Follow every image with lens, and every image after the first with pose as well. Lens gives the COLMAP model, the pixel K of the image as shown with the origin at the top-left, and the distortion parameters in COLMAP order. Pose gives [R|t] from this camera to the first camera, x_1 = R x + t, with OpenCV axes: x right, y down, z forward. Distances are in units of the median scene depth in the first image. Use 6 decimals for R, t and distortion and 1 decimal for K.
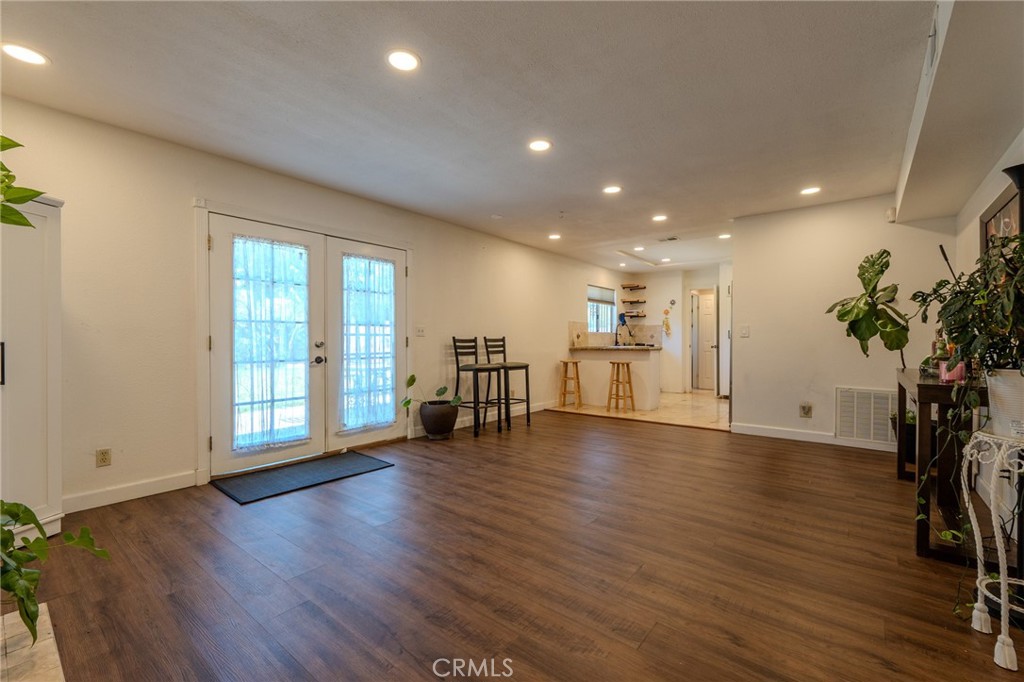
lens RADIAL K [[433.1, 0, 515.0], [0, 433.1, 344.0], [0, 0, 1]] dist [0.000824, 0.000326]
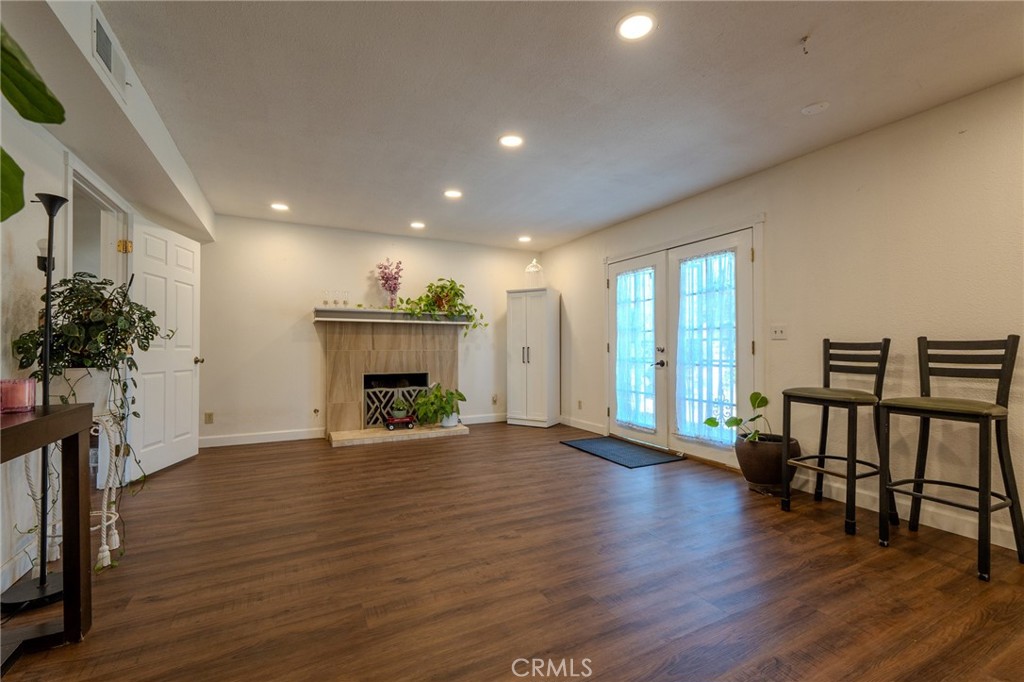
lens RADIAL K [[442.8, 0, 512.0], [0, 442.8, 341.0], [0, 0, 1]] dist [-0.000785, -0.000077]
pose [[-0.411116, -0.010649, -0.911521, 0.644177], [-0.005526, 0.999943, -0.009190, -0.007102], [0.911566, 0.001259, -0.411151, 0.959993]]
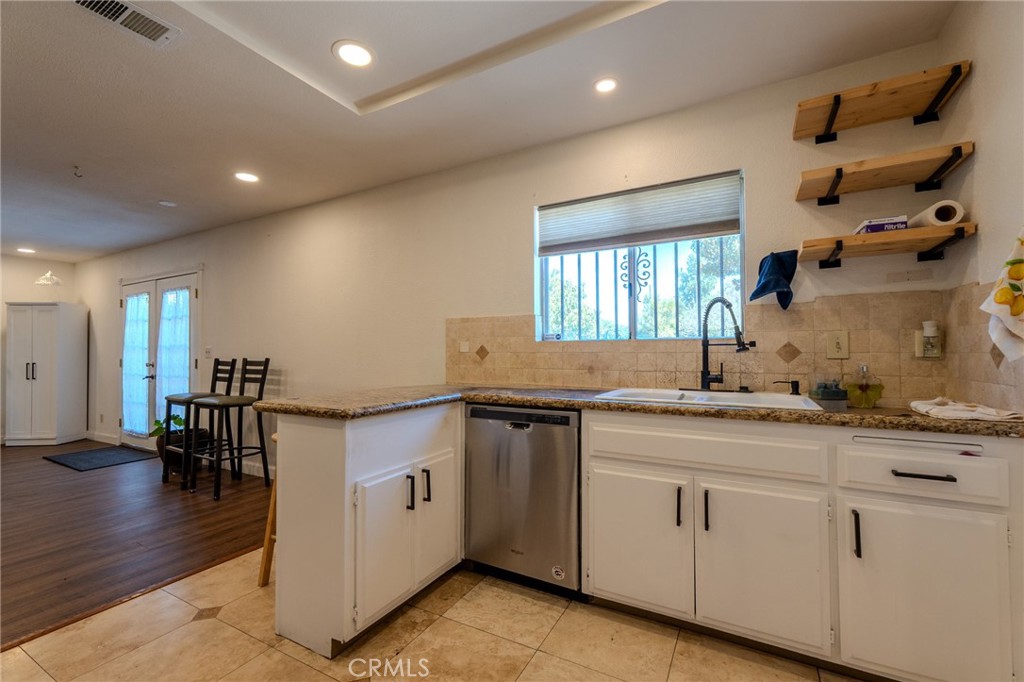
lens RADIAL K [[433.1, 0, 515.0], [0, 433.1, 344.0], [0, 0, 1]] dist [0.000824, 0.000326]
pose [[0.171818, -0.027586, -0.984742, 0.875583], [-0.007459, 0.999543, -0.029302, -0.028105], [0.985101, 0.012380, 0.171533, 1.592376]]
